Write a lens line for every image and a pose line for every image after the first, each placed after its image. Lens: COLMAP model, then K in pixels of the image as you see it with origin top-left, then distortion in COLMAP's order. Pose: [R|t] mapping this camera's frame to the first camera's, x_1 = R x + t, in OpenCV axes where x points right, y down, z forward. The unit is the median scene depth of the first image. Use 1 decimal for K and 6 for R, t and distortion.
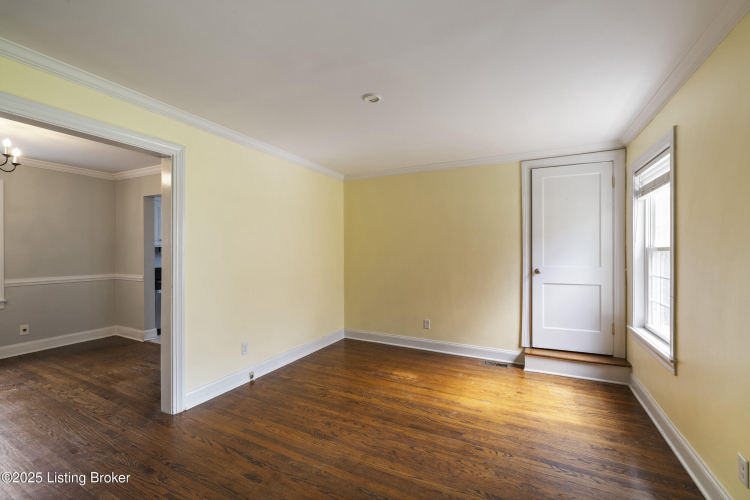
lens RADIAL K [[316.3, 0, 374.9], [0, 316.3, 253.0], [0, 0, 1]] dist [0.000973, -0.000624]
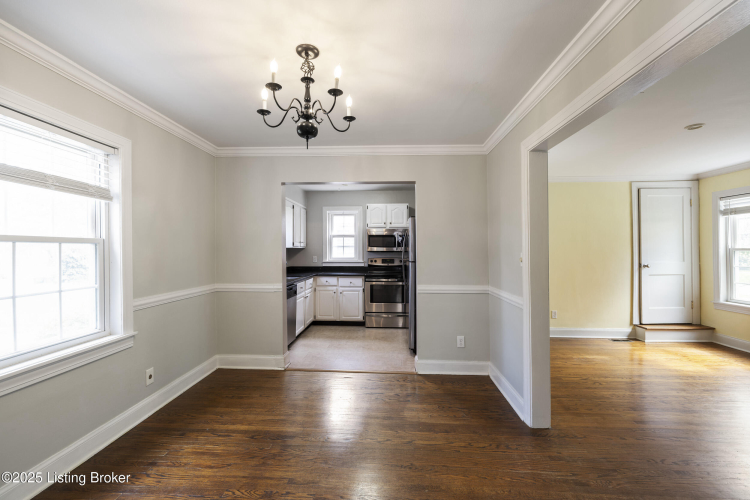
lens RADIAL K [[316.3, 0, 373.7], [0, 316.3, 249.2], [0, 0, 1]] dist [0.000973, -0.000624]
pose [[0.913444, -0.001777, 0.406961, -1.158646], [0.006007, 0.999940, -0.009118, -0.008282], [-0.406921, 0.010774, 0.913400, 0.273560]]
